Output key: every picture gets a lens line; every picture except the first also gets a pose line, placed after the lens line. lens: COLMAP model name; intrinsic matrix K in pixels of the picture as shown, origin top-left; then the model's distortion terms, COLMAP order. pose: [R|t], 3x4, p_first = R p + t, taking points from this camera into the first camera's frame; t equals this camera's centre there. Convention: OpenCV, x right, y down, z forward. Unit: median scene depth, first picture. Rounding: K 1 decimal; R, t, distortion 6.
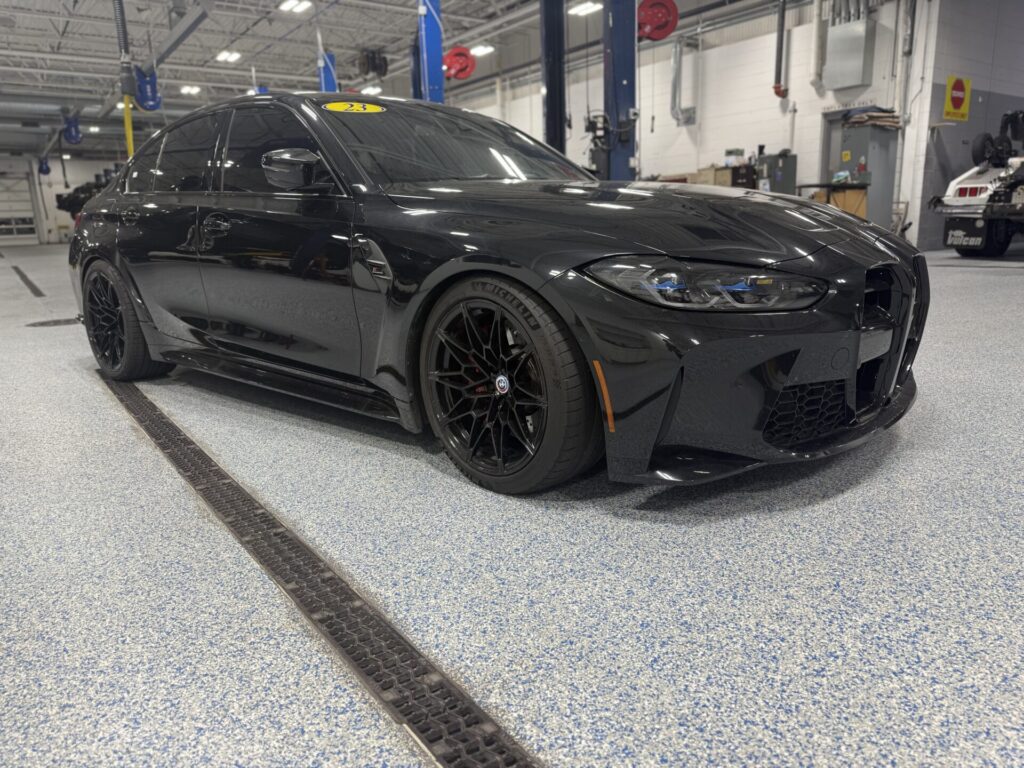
lens RADIAL K [[711.2, 0, 512.5], [0, 711.2, 384.7], [0, 0, 1]] dist [-0.001774, -0.004551]
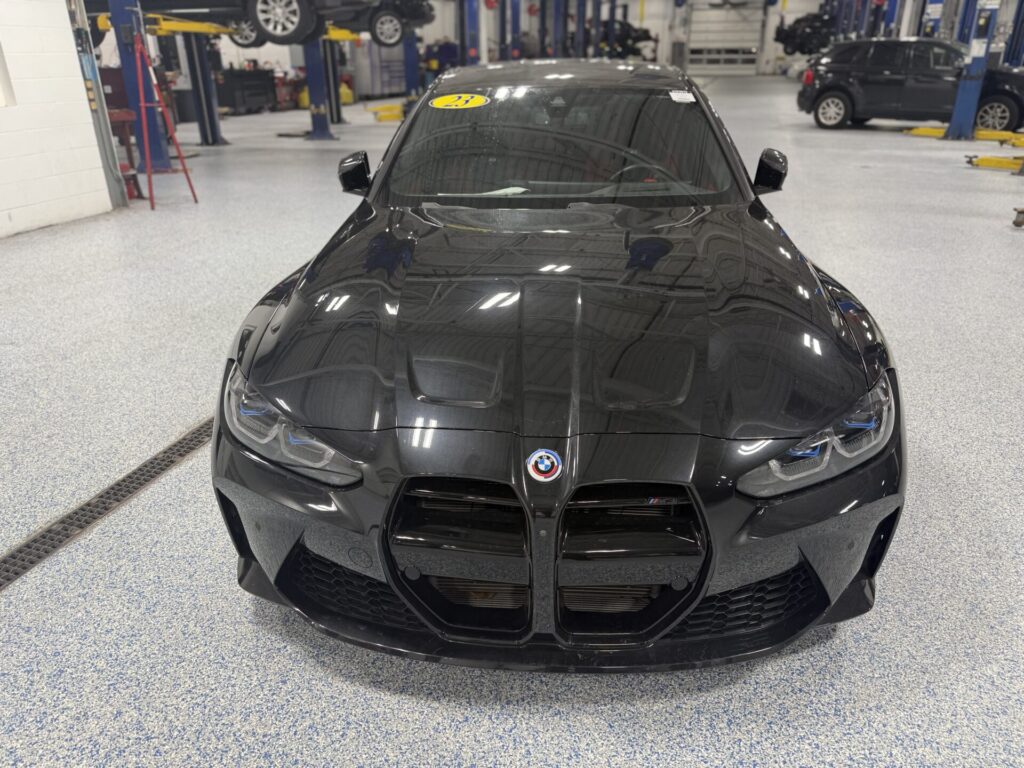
lens RADIAL K [[711.2, 0, 513.7], [0, 711.2, 383.8], [0, 0, 1]] dist [-0.001774, -0.004551]
pose [[0.626719, 0.350353, -0.696043, 1.021608], [-0.197292, 0.935465, 0.293224, -0.483507], [0.753856, -0.046445, 0.655396, 0.551423]]
